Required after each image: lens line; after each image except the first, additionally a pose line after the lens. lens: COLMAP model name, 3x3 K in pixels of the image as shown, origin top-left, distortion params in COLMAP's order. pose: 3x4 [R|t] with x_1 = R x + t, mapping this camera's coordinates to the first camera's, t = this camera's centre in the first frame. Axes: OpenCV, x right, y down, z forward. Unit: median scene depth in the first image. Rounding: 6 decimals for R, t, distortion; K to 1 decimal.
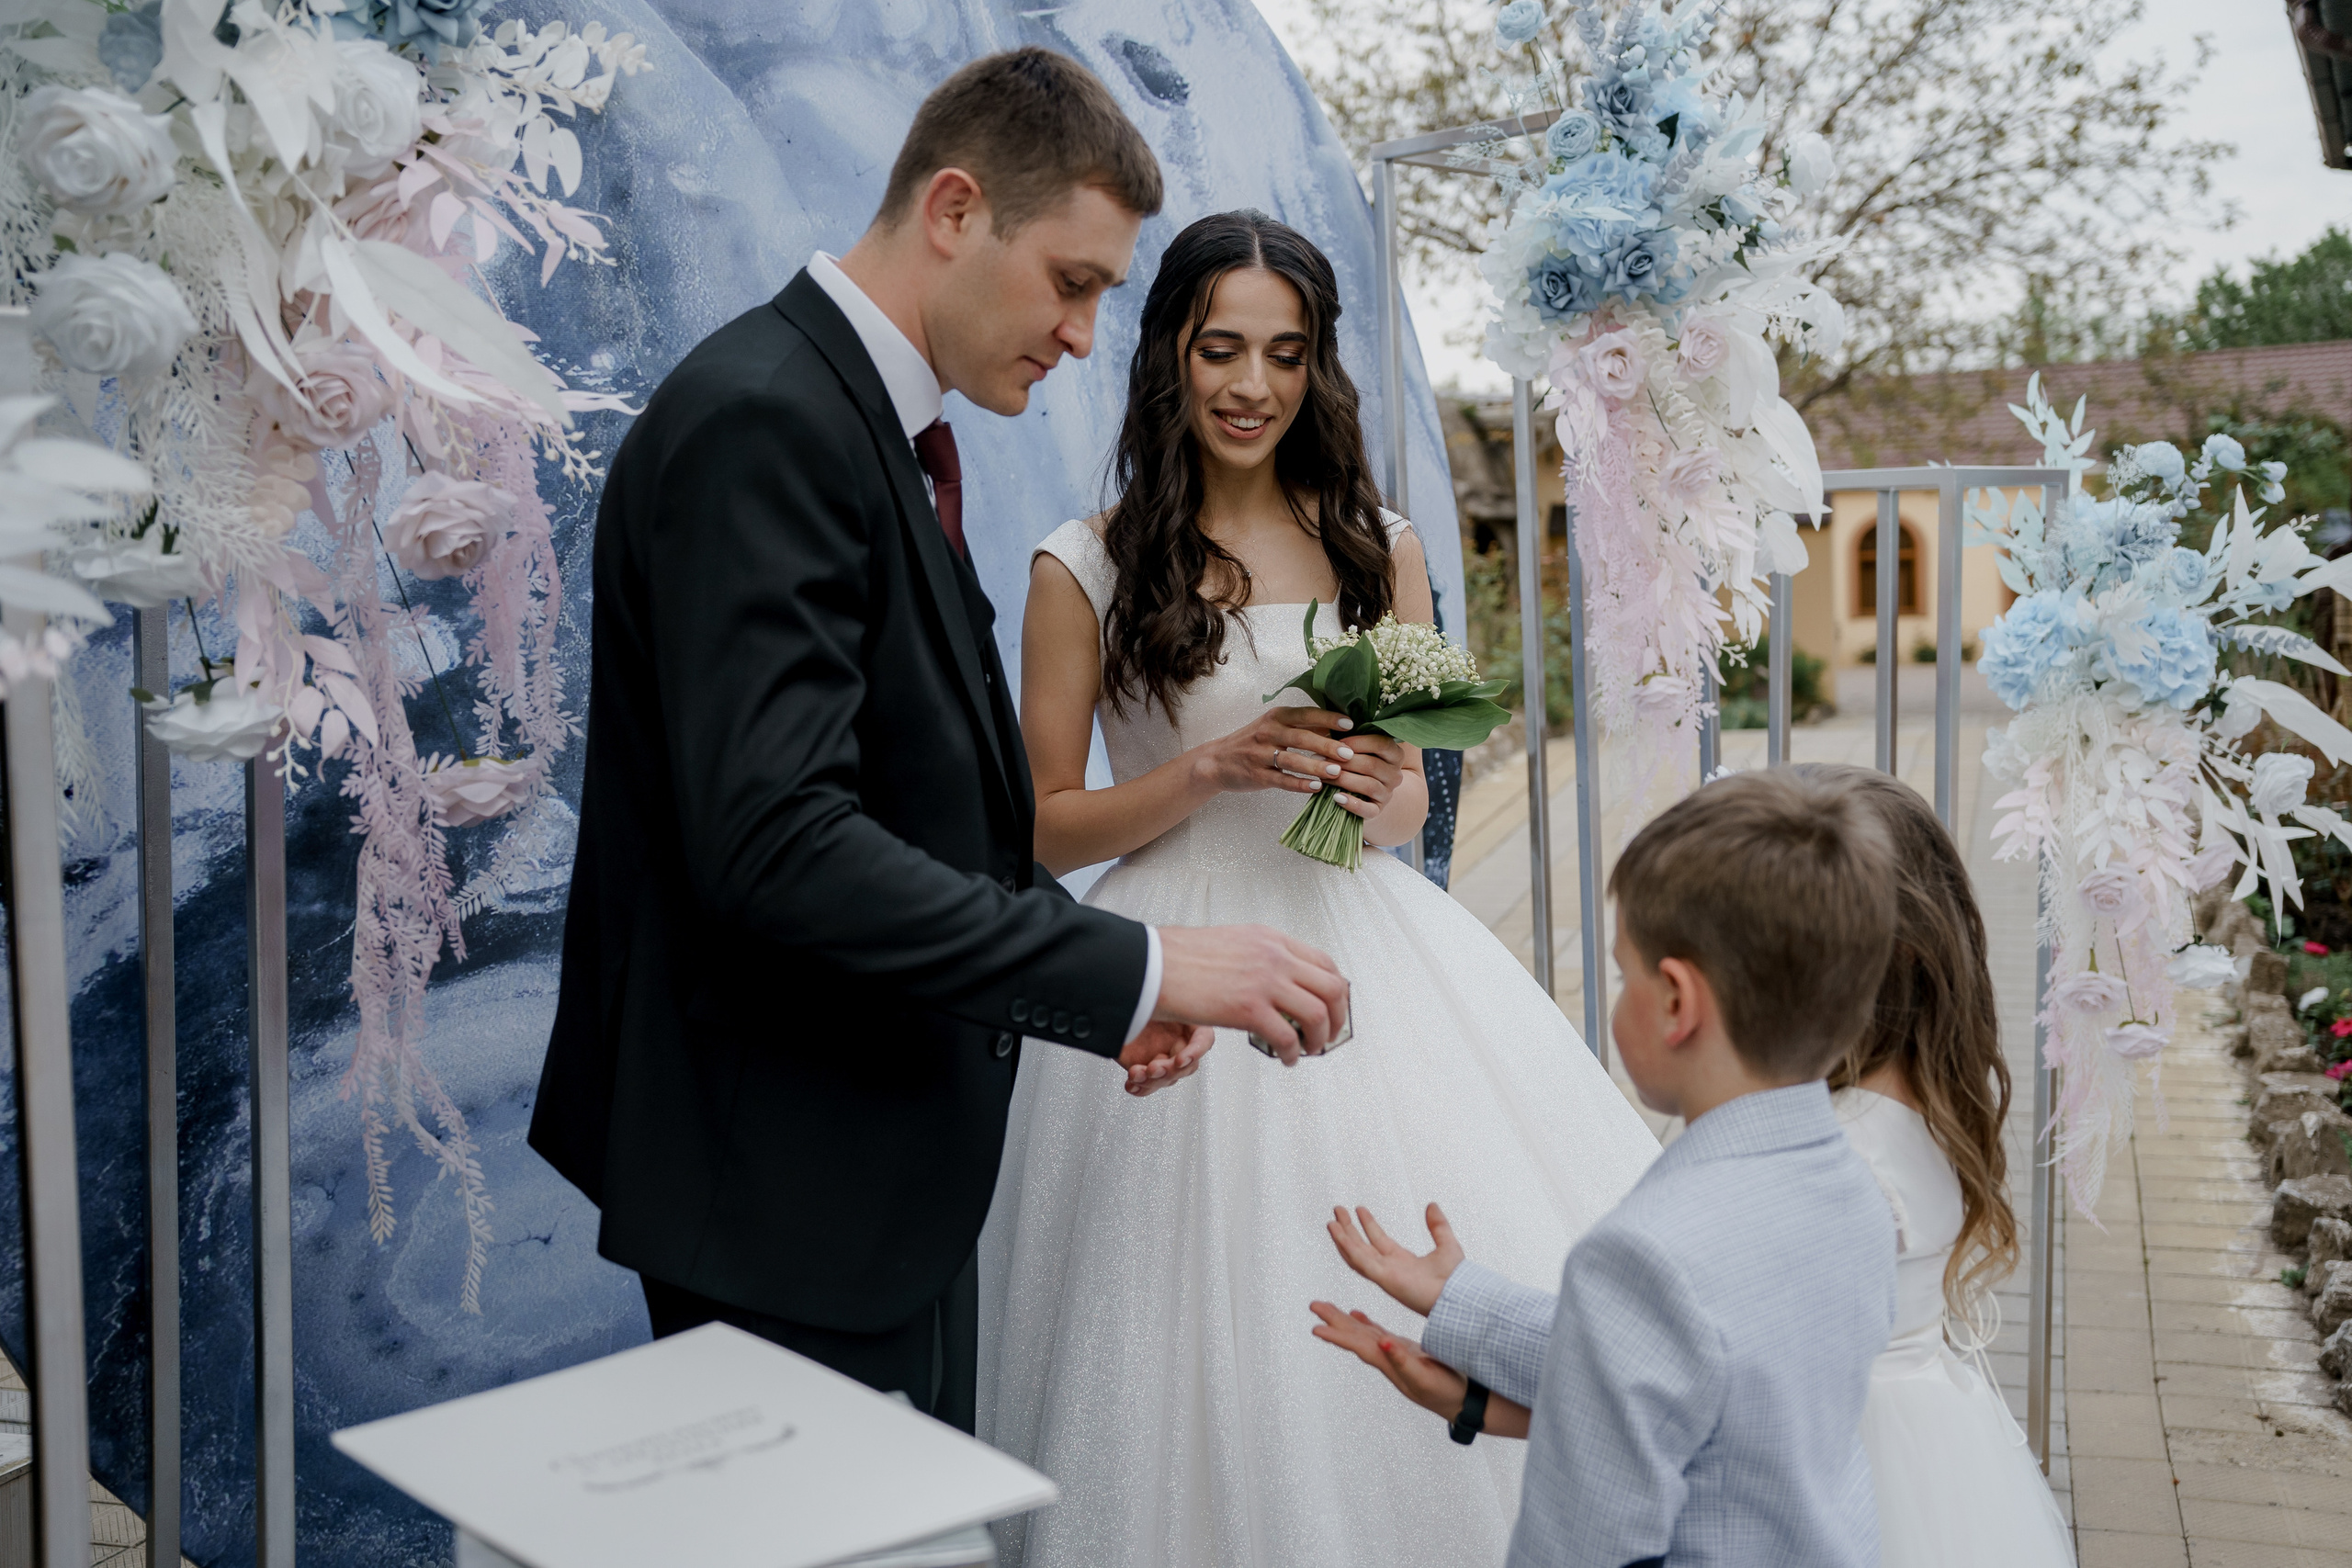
lens RADIAL K [[2421.8, 0, 1176.0], [0, 2421.8, 784.0], [0, 0, 1]] dist [-0.074847, 0.198847]
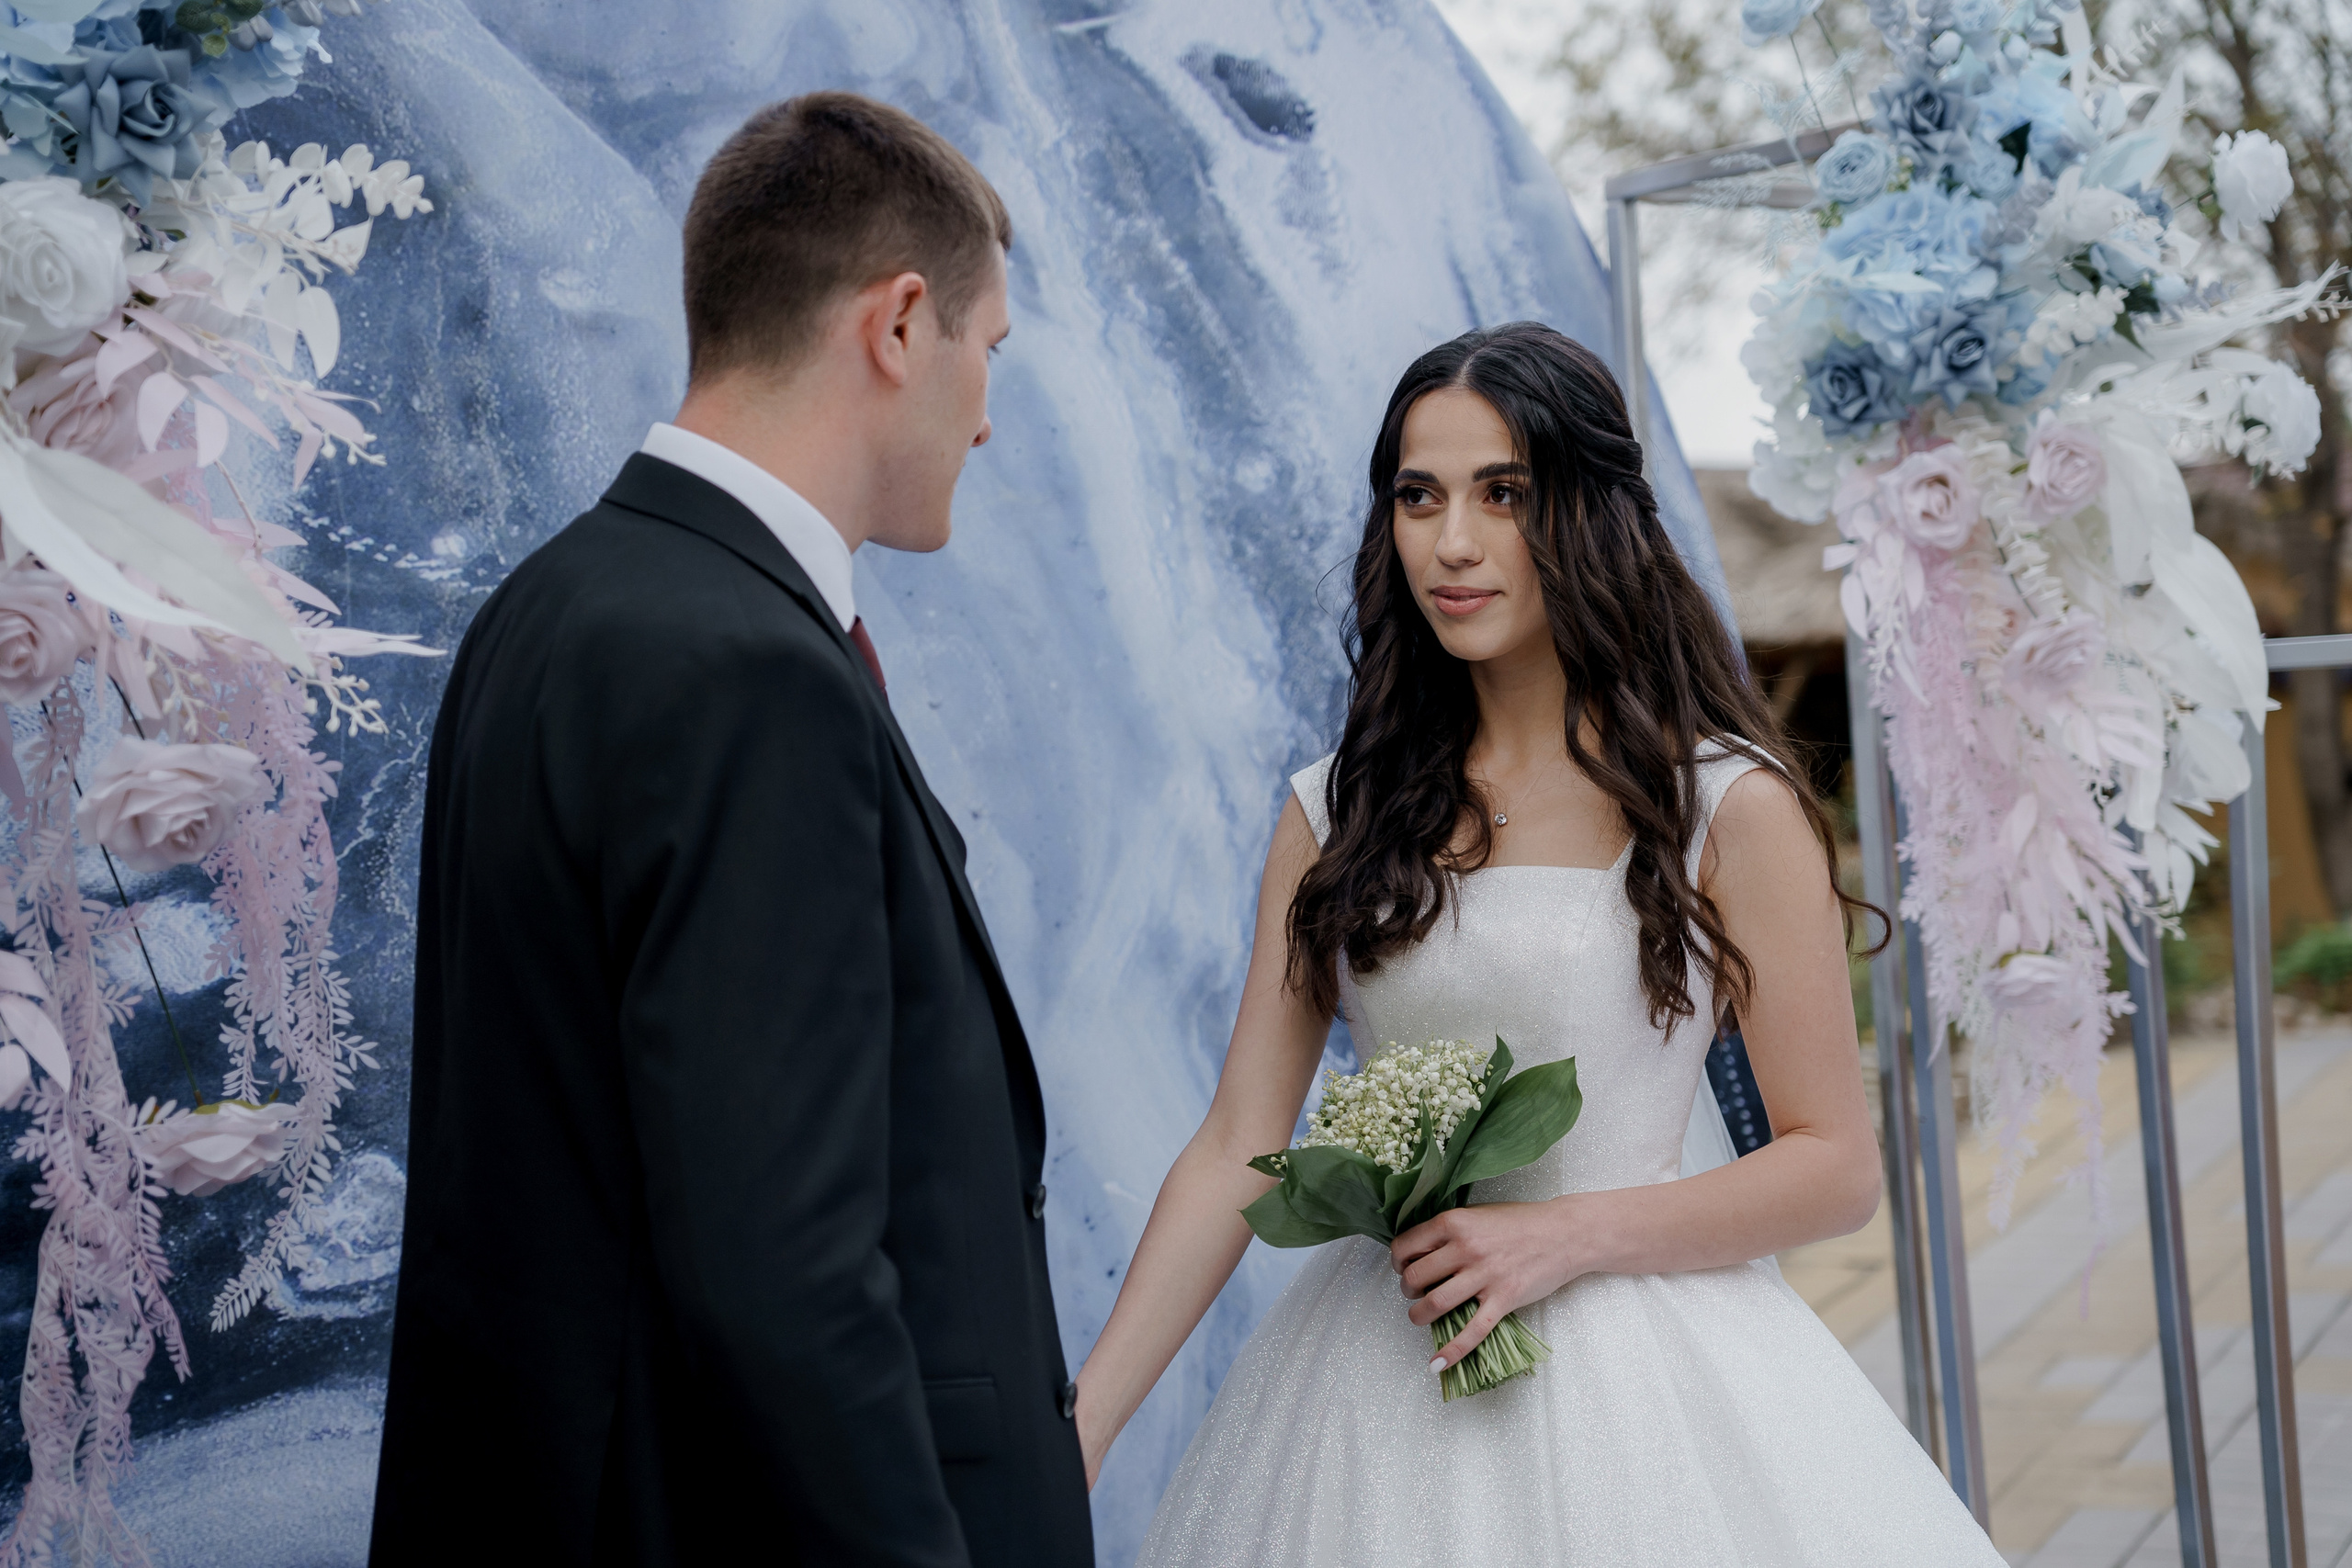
lens RADIAL K [[3977.9, 0, 1176.0], [0, 3977.9, 784.0], [0, 0, 1]] dist [0.401645, 0.197213]
pose [[0.994406, -0.018150, -0.104052, 0.103482], [0.009442, 0.996456, -0.083585, -0.000498], [0.105200, 0.082135, 0.991053, -0.173038]]
